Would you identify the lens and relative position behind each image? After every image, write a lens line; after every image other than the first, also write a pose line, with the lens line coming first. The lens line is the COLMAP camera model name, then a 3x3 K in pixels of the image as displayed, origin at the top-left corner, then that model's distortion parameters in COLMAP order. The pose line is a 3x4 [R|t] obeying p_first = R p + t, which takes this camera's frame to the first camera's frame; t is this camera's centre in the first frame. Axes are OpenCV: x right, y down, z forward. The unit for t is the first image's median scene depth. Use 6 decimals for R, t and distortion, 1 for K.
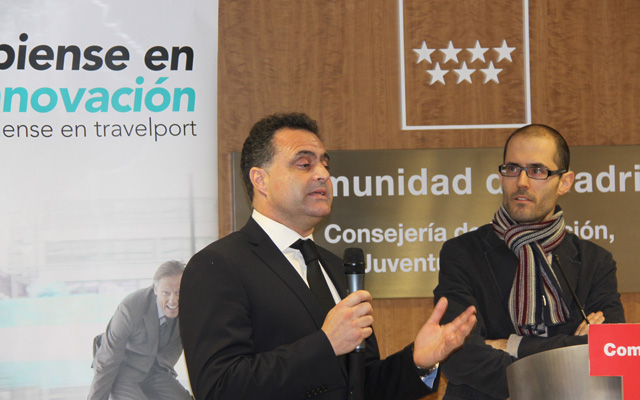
lens RADIAL K [[2391.8, 0, 312.7], [0, 2391.8, 188.0], [0, 0, 1]] dist [1.041131, -0.166937]
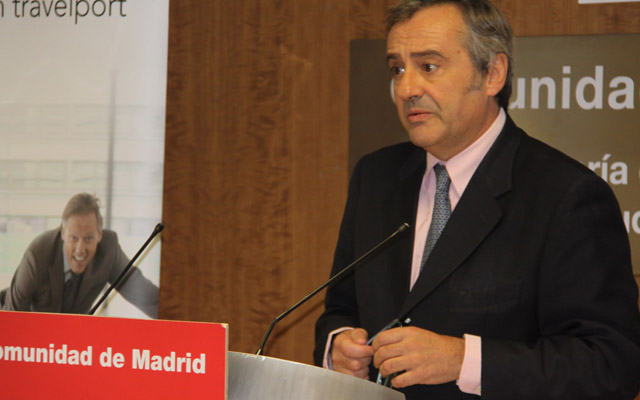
lens RADIAL K [[3410.9, 0, 320.0], [0, 3410.9, 200.0], [0, 0, 1]] dist [1.935504, -5.142666]
pose [[0.601339, 0.043010, -0.797836, 0.793124], [-0.011634, 0.998916, 0.045082, -0.014431], [0.798909, -0.017827, 0.601187, 0.442633]]
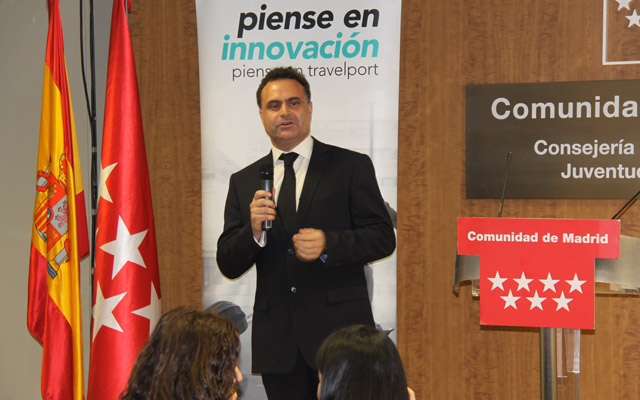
lens RADIAL K [[2226.8, 0, 308.8], [0, 2226.8, 221.0], [0, 0, 1]] dist [0.984459, -0.781580]
pose [[0.802269, 0.038231, -0.595738, 0.690489], [-0.002857, 0.998182, 0.060210, -0.015347], [0.596956, -0.046603, 0.800919, -0.055142]]
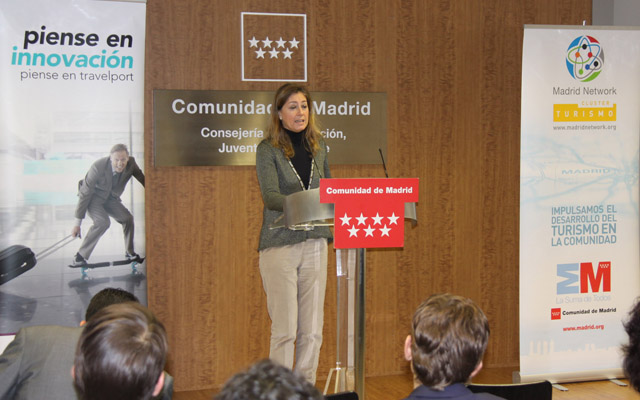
lens RADIAL K [[1303.7, 0, 340.5], [0, 1303.7, 173.2], [0, 0, 1]] dist [0.336933, 0.414027]
pose [[0.996234, 0.021102, 0.084101, 0.031952], [-0.025195, 0.998534, 0.047906, -0.002016], [-0.082967, -0.049845, 0.995305, -0.096793]]
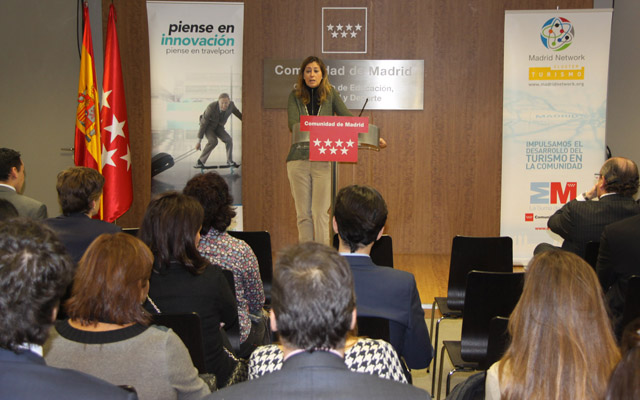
lens RADIAL K [[997.9, 0, 319.5], [0, 997.9, 175.1], [0, 0, 1]] dist [0.211351, 0.048987]
pose [[0.945369, 0.058756, -0.320664, 0.493343], [-0.024694, 0.993704, 0.109278, -0.009968], [0.325066, -0.095389, 0.940868, -0.222560]]
